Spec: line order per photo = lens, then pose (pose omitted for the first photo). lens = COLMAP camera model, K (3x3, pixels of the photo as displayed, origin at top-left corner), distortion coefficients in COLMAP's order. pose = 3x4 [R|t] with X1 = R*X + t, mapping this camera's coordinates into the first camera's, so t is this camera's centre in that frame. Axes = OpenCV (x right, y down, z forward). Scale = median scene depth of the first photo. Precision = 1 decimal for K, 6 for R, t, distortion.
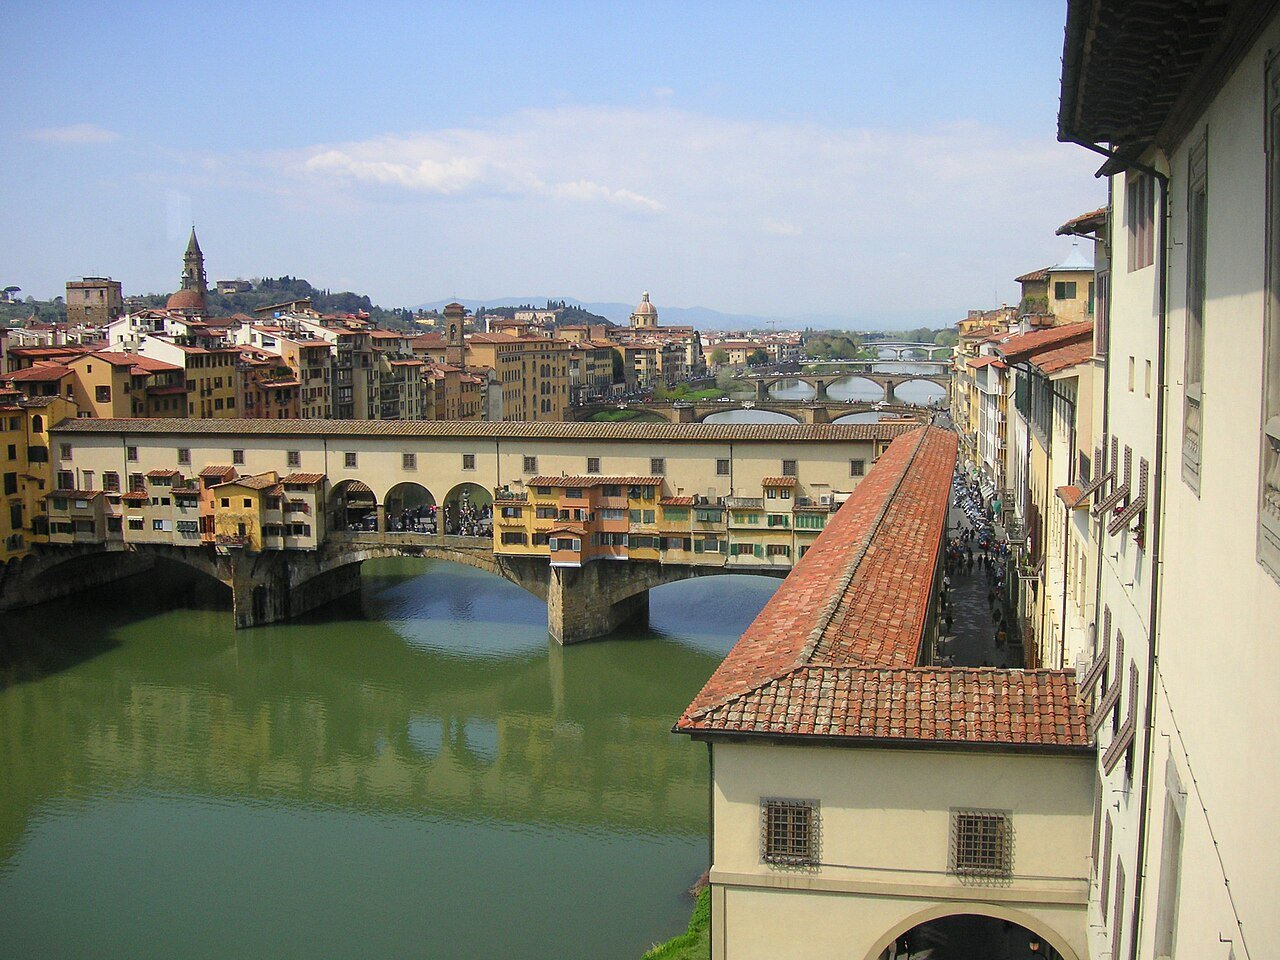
lens RADIAL K [[1864.2, 0, 638.7], [0, 1864.2, 481.6], [0, 0, 1]] dist [-0.298853, 0.000000]
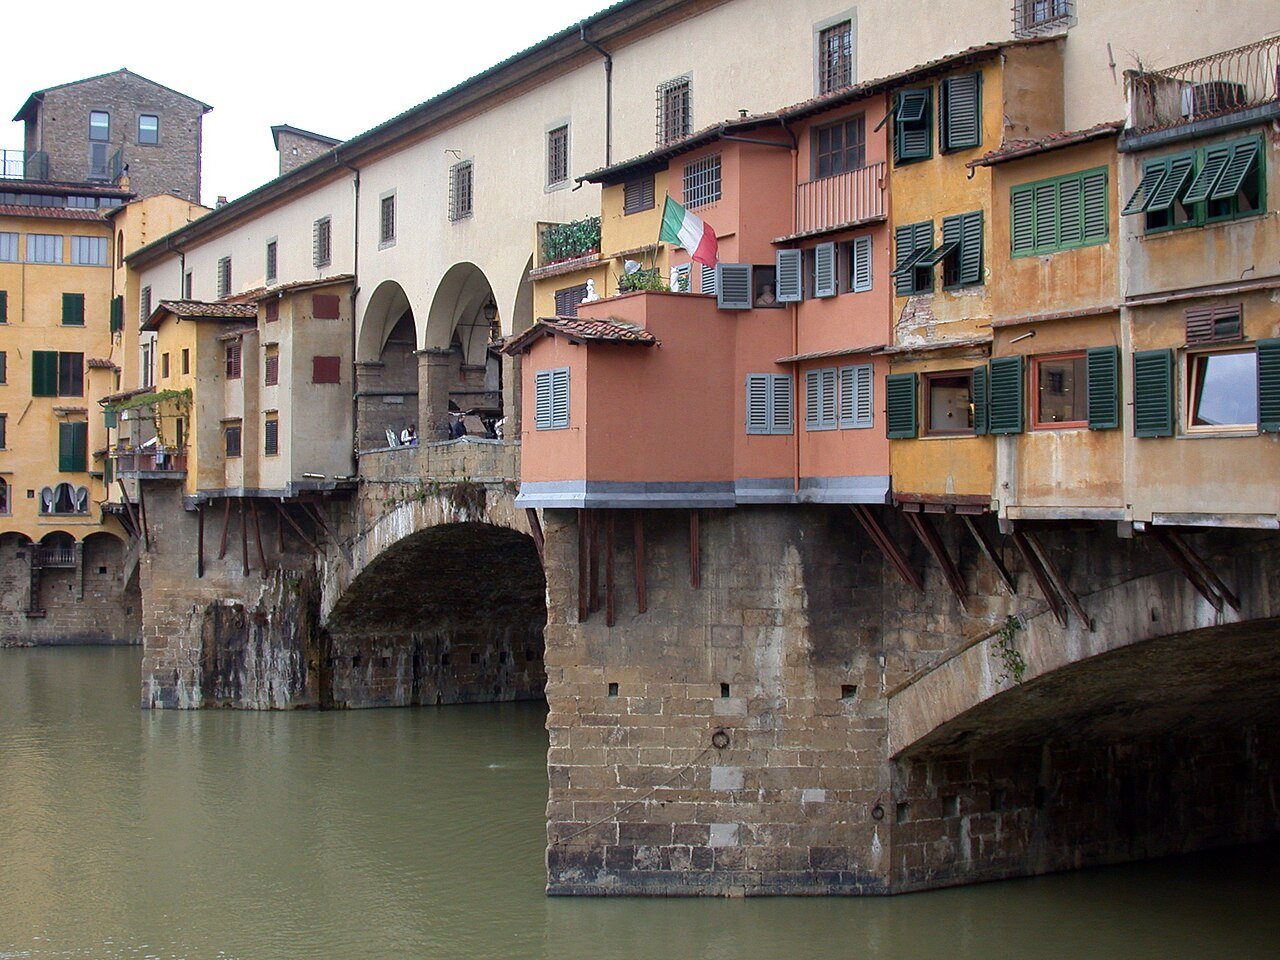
lens RADIAL K [[1864.2, 0, 639.5], [0, 1864.2, 482.5], [0, 0, 1]] dist [-0.298853, 0.000000]
pose [[0.684028, 0.009115, -0.729399, 0.105842], [-0.098266, 0.991959, -0.079758, 0.054330], [0.722807, 0.126232, 0.679423, 0.815047]]
